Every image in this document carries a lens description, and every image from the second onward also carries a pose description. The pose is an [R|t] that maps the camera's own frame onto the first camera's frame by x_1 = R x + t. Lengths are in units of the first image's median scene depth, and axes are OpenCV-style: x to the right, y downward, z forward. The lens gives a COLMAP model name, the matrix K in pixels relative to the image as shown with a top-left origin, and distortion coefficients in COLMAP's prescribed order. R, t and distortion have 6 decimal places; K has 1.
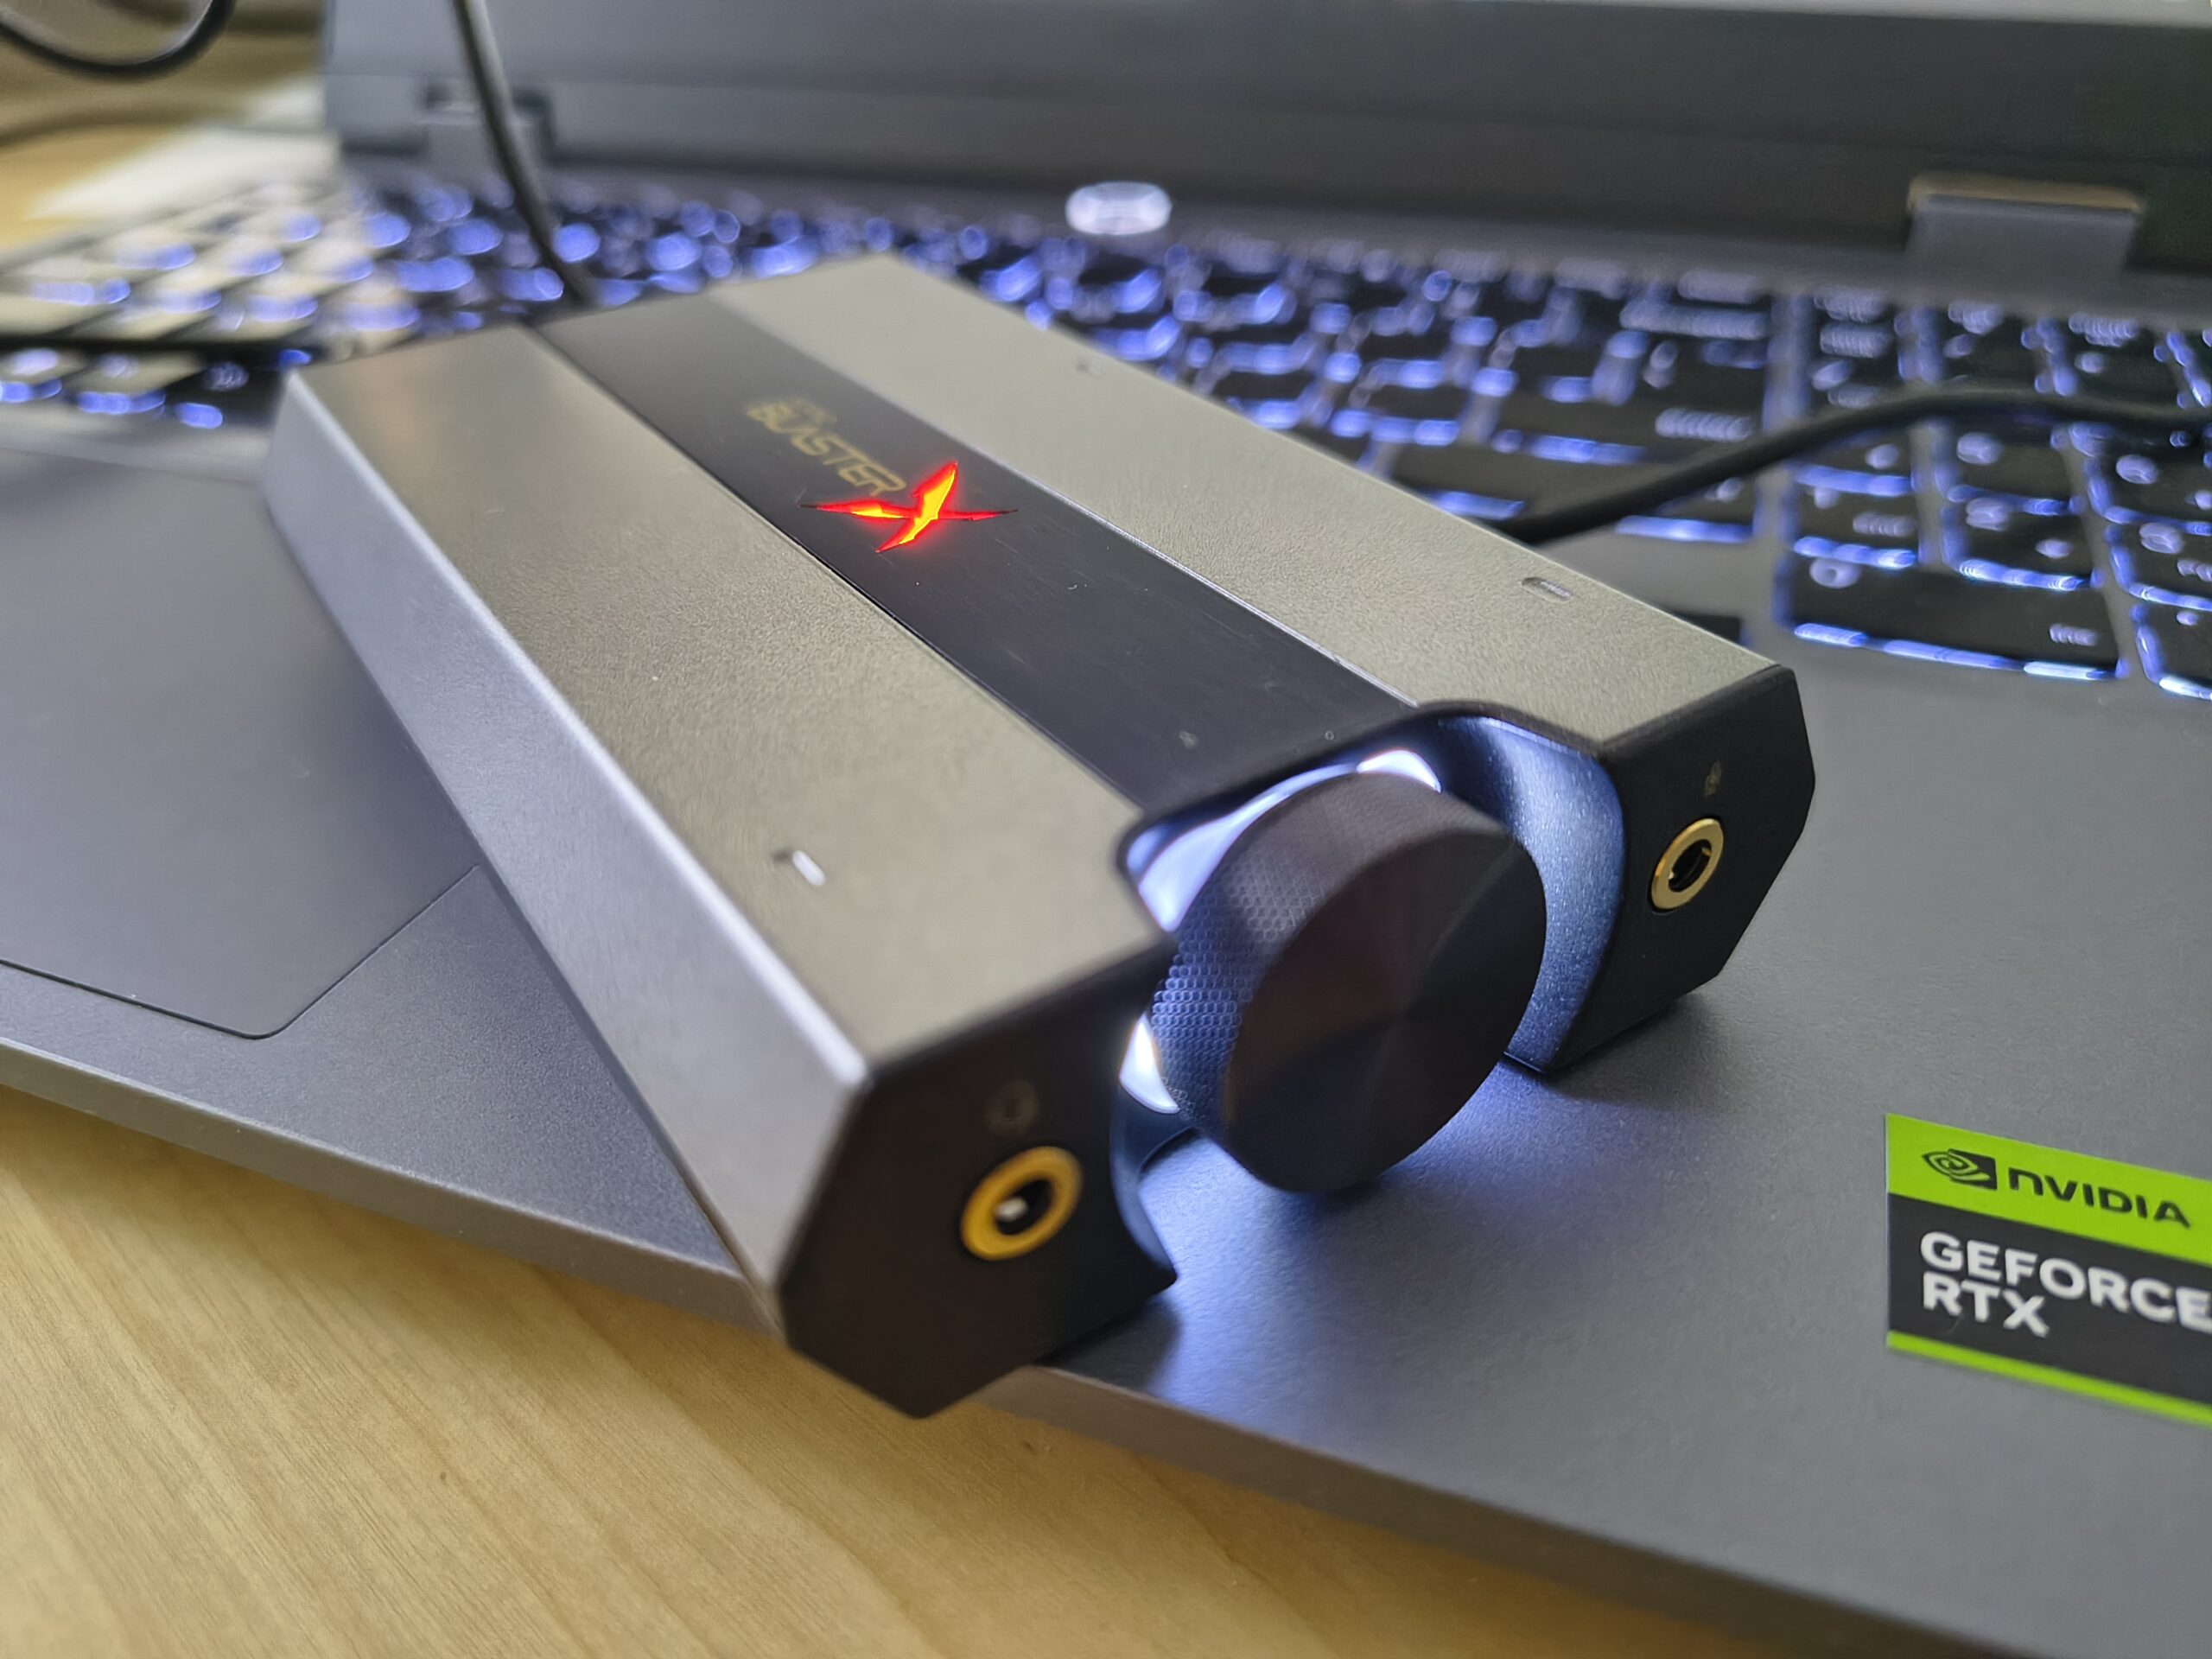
lens RADIAL K [[1593.6, 0, 1106.0], [0, 1593.6, 829.5], [0, 0, 1]] dist [0.003260, -0.038458]
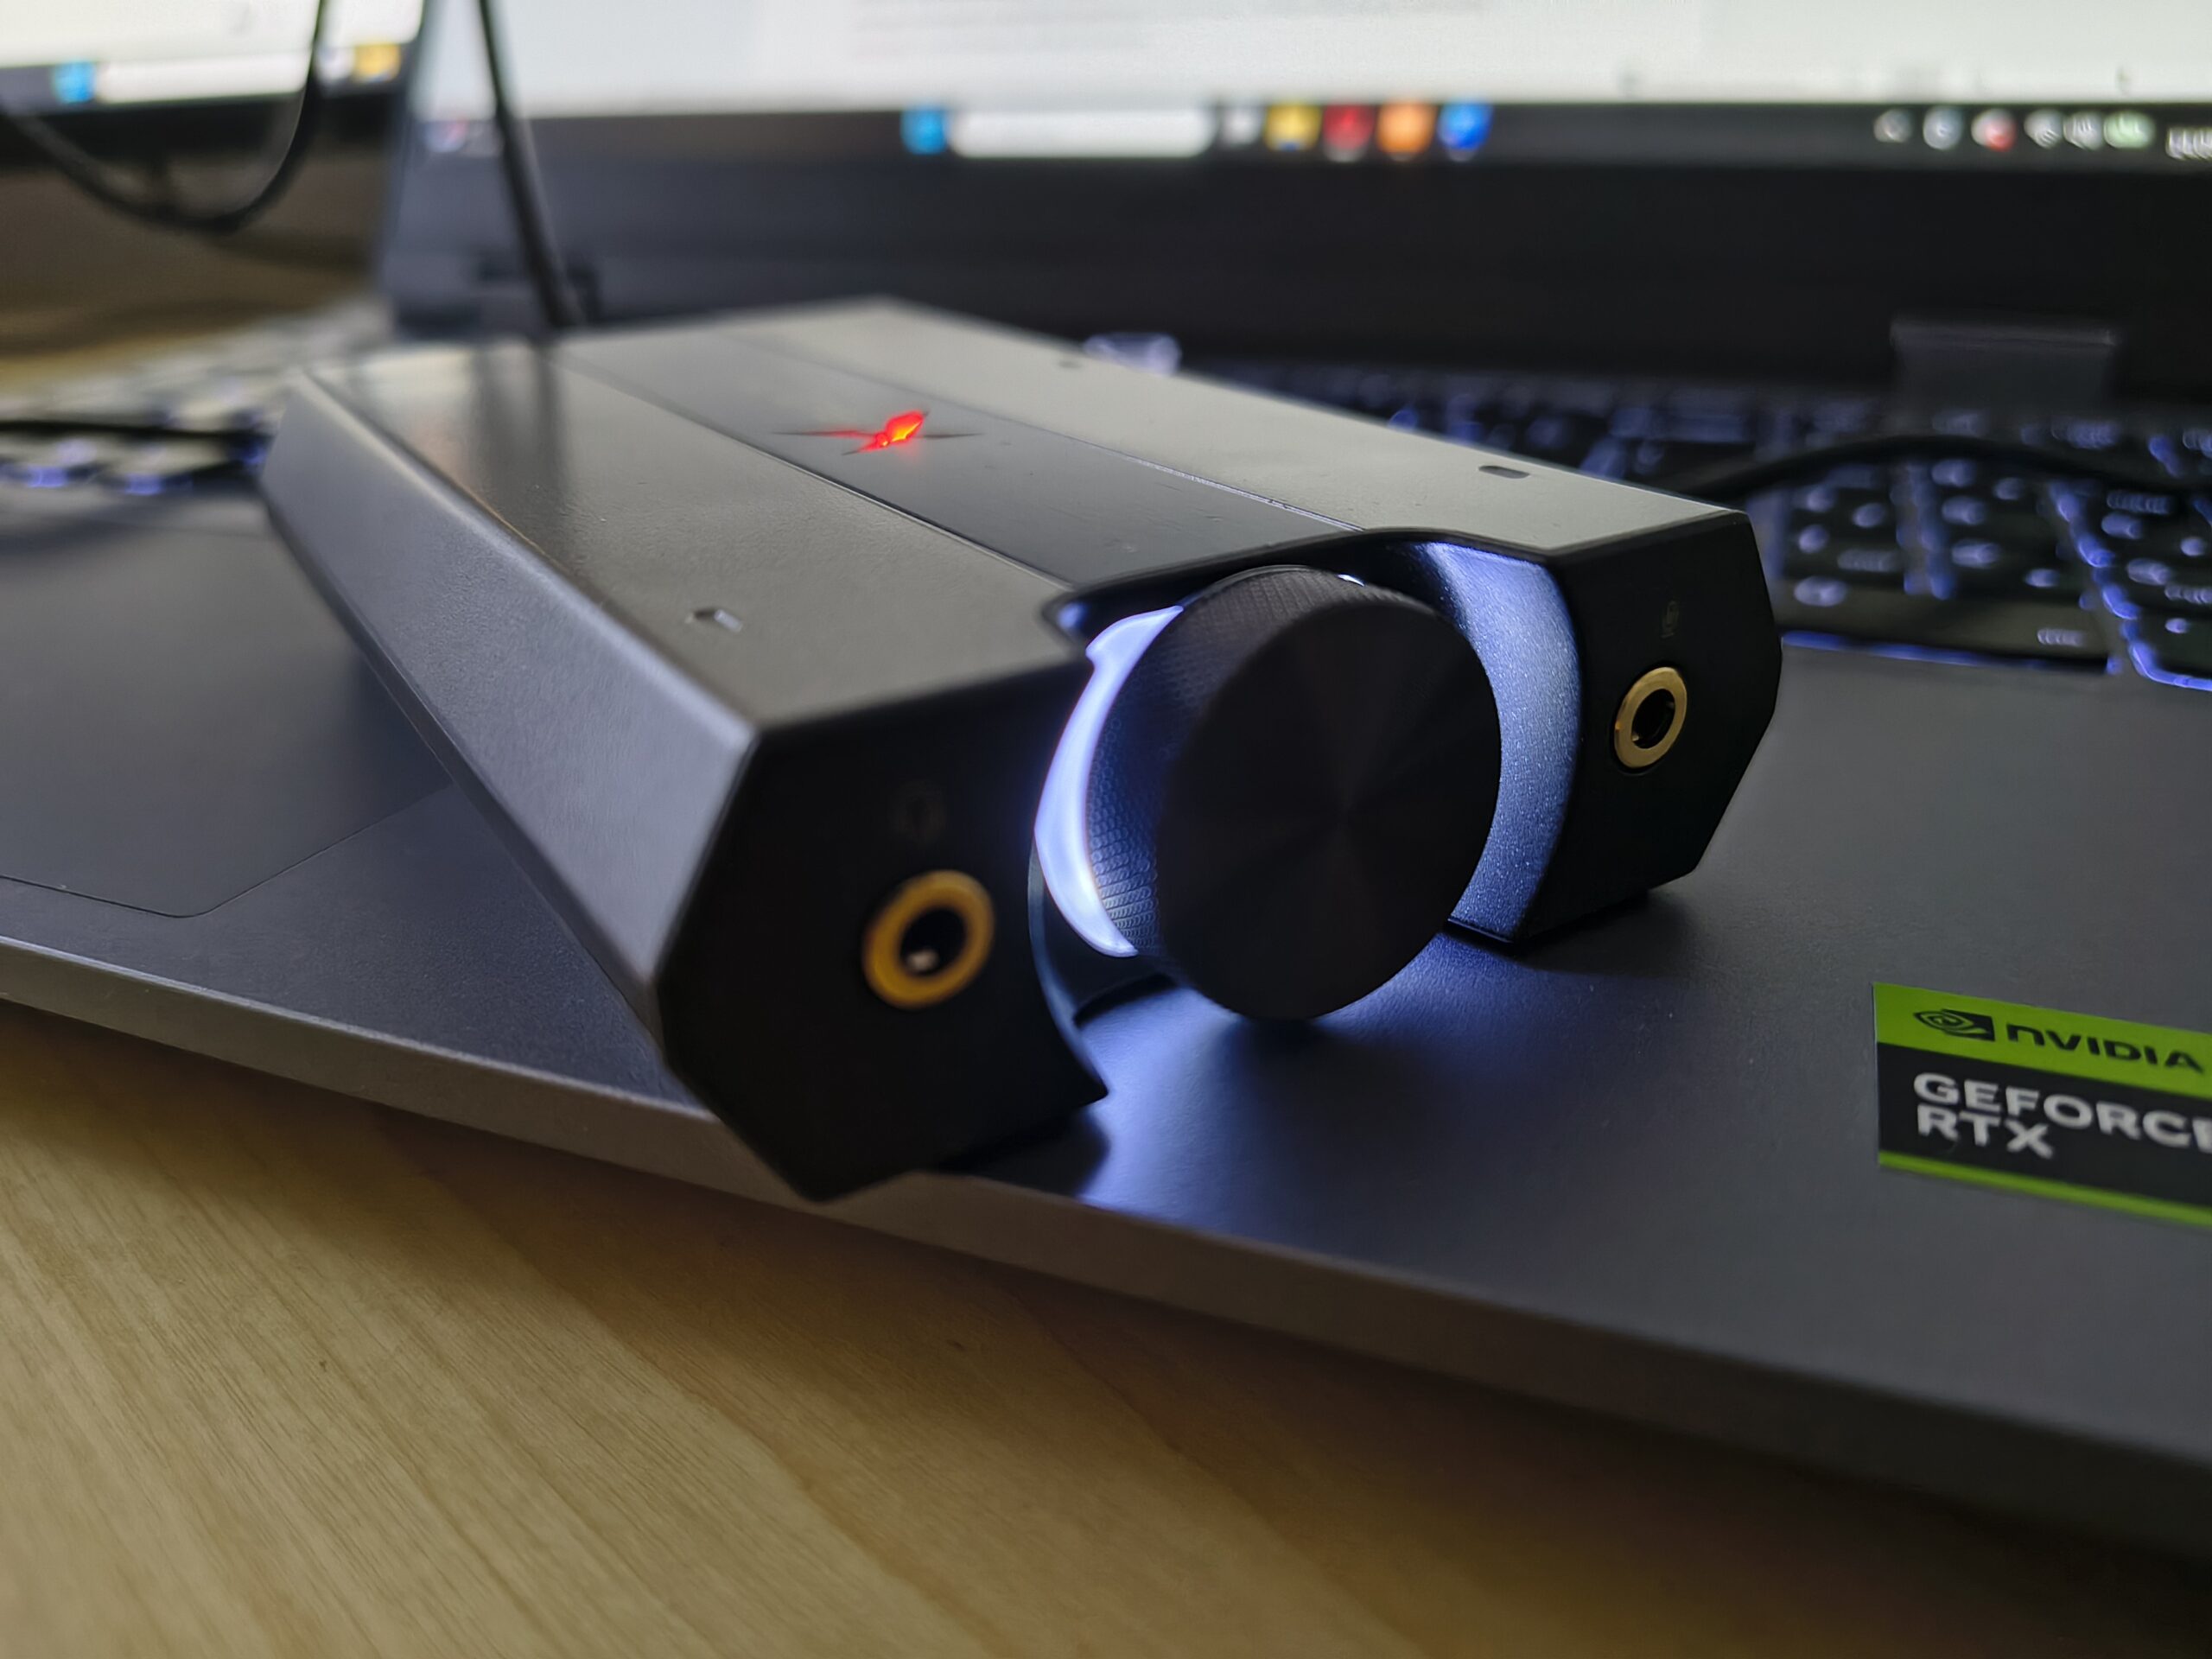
lens RADIAL K [[1593.6, 0, 1106.0], [0, 1593.6, 829.5], [0, 0, 1]] dist [0.003260, -0.038458]
pose [[0.999766, 0.010194, -0.019076, 0.055447], [-0.013063, 0.987528, -0.156900, 0.253665], [0.017239, 0.157113, 0.987430, 0.050038]]
